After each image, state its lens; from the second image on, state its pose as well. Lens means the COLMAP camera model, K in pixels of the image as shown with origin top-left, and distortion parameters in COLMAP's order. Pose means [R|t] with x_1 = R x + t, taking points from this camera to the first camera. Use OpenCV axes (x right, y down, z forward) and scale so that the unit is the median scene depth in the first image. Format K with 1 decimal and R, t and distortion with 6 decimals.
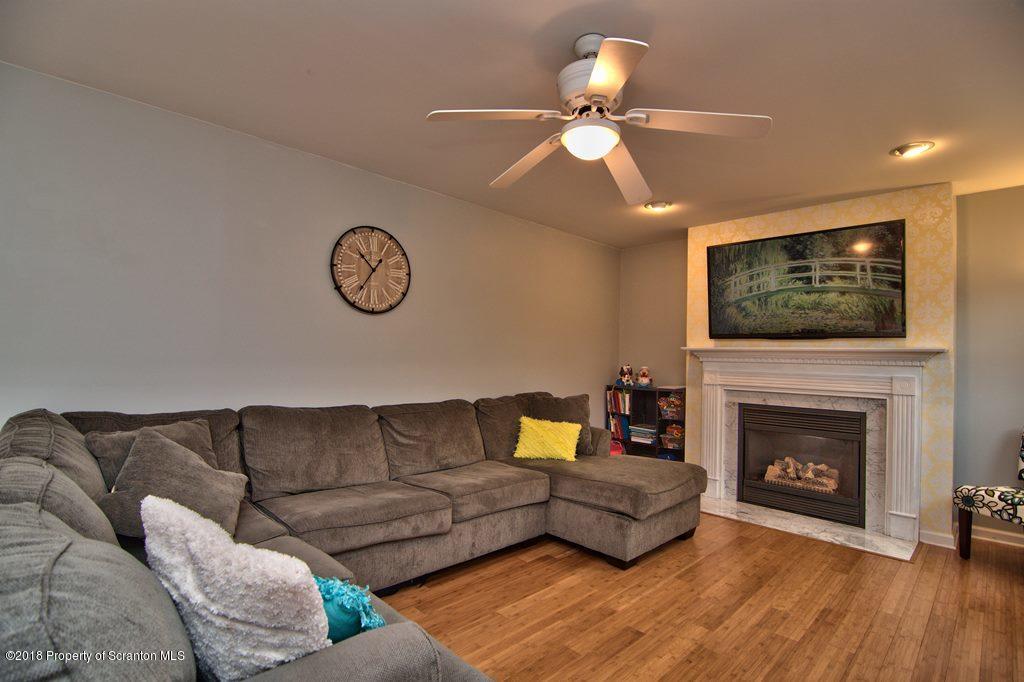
lens RADIAL K [[487.0, 0, 507.0], [0, 487.0, 344.9], [0, 0, 1]] dist [0.001669, -0.020542]
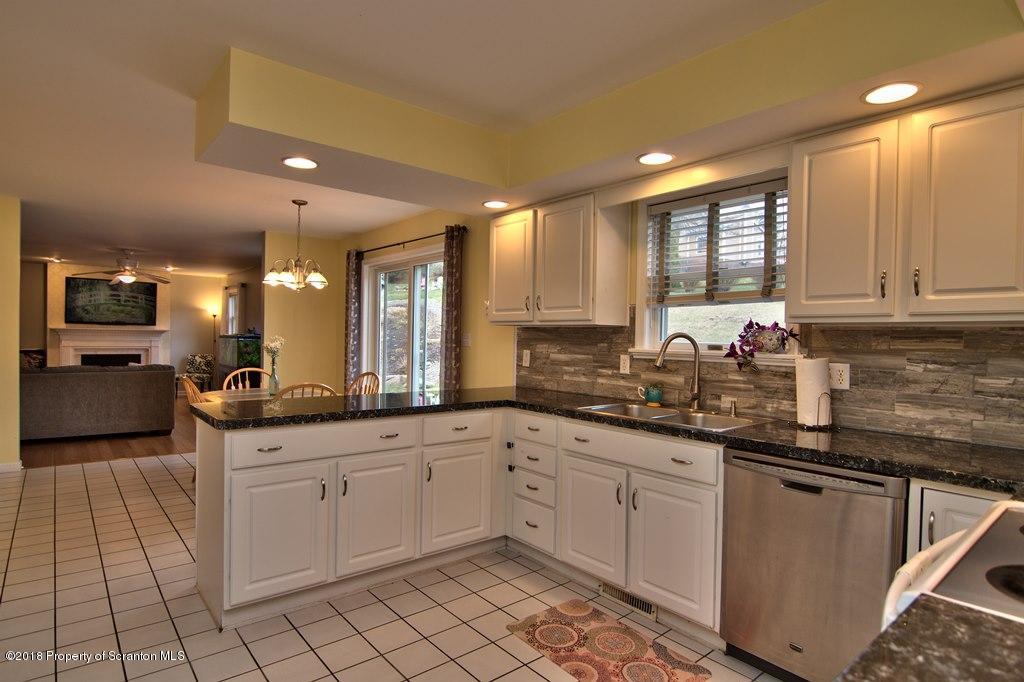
lens RADIAL K [[558.7, 0, 512.8], [0, 558.7, 346.7], [0, 0, 1]] dist [0.000349, -0.000343]
pose [[0.084605, -0.015017, 0.996301, -1.864798], [-0.023271, 0.999584, 0.017043, 0.002141], [-0.996143, -0.024627, 0.084220, -1.111674]]
